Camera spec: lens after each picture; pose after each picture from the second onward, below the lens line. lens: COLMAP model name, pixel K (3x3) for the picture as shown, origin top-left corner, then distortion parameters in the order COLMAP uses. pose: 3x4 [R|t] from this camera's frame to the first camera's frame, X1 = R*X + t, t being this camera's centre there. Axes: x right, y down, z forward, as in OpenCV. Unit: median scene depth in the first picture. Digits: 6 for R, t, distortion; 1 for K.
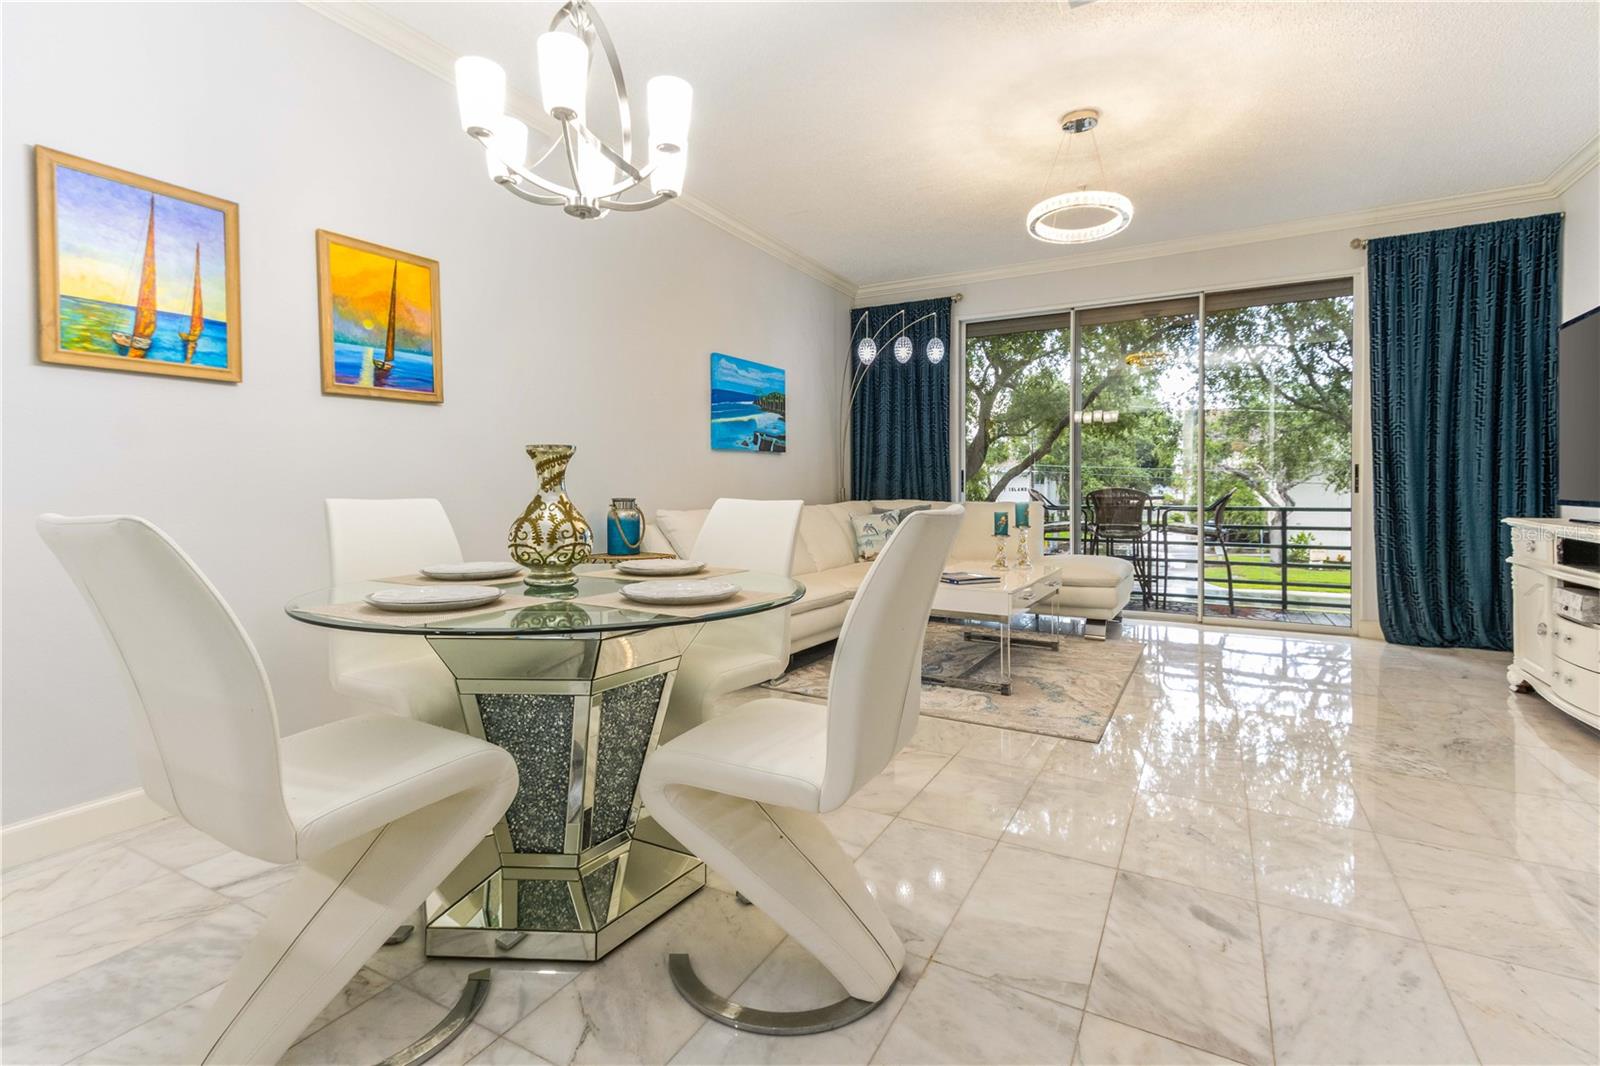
lens RADIAL K [[753.6, 0, 756.9], [0, 753.6, 494.3], [0, 0, 1]] dist [0.019074, -0.000456]
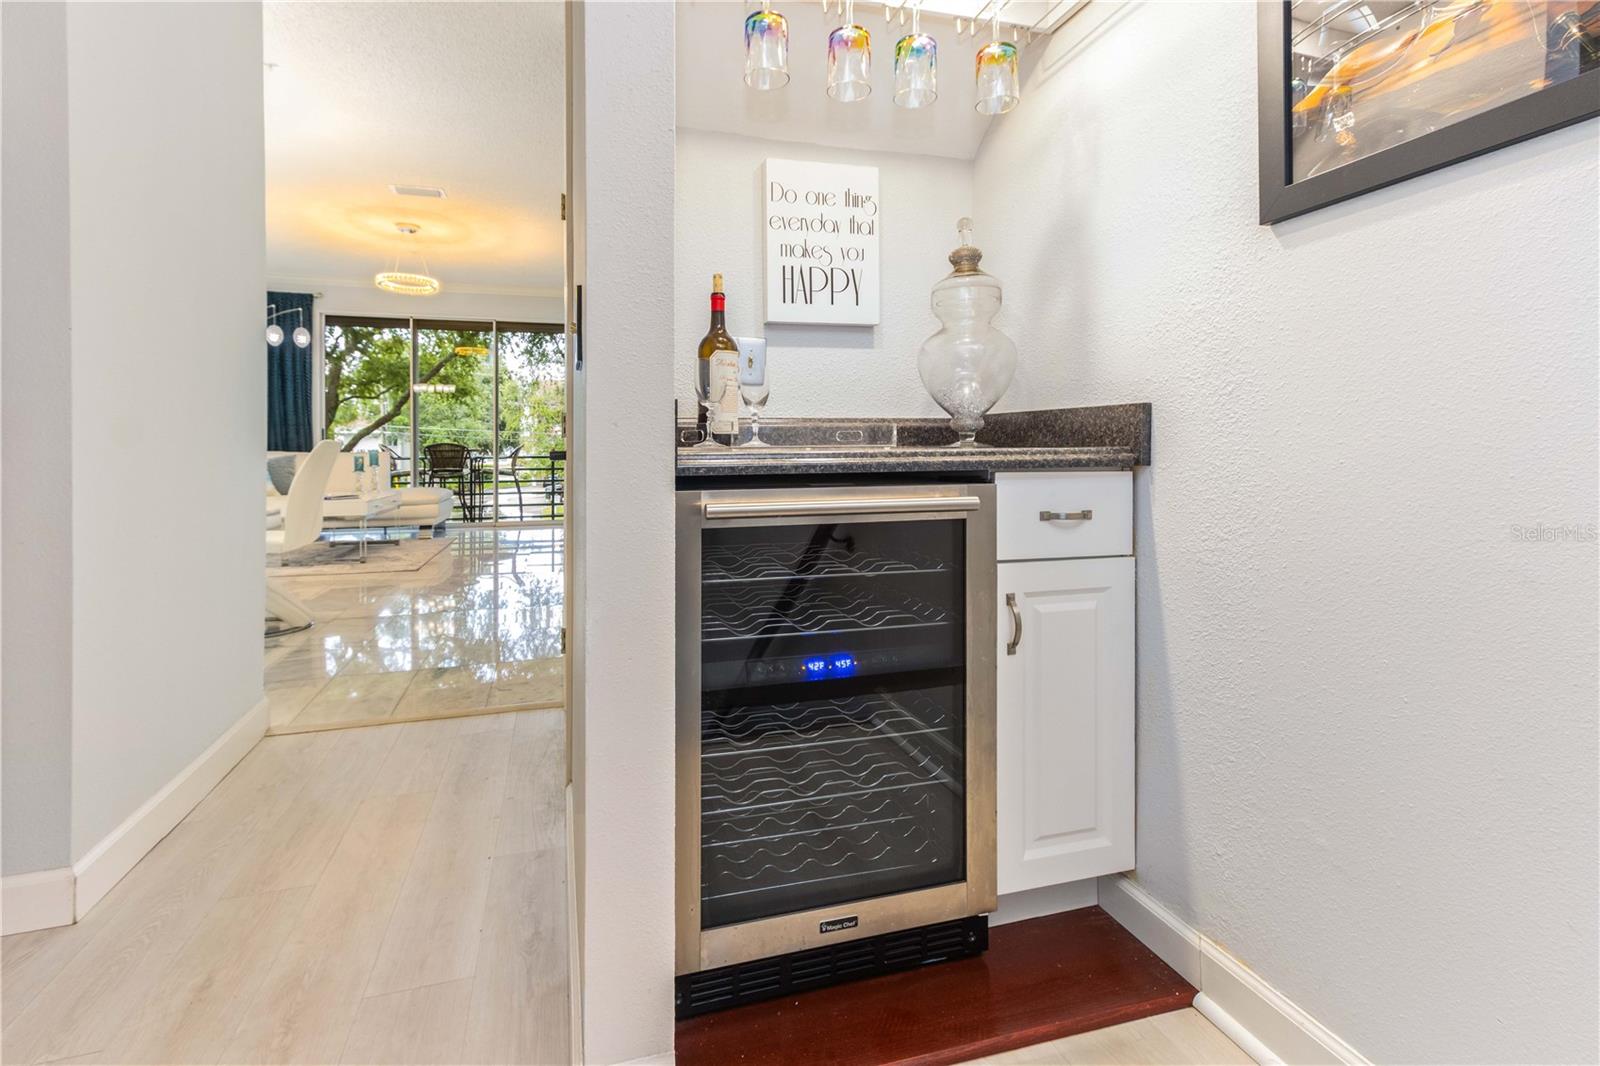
lens RADIAL K [[753.6, 0, 794.4], [0, 753.6, 447.9], [0, 0, 1]] dist [0.019074, -0.000456]
pose [[0.664011, -0.001716, 0.747721, -0.202787], [0.010083, 0.999927, -0.006659, 0.022404], [-0.747655, 0.011961, 0.663980, -0.574976]]
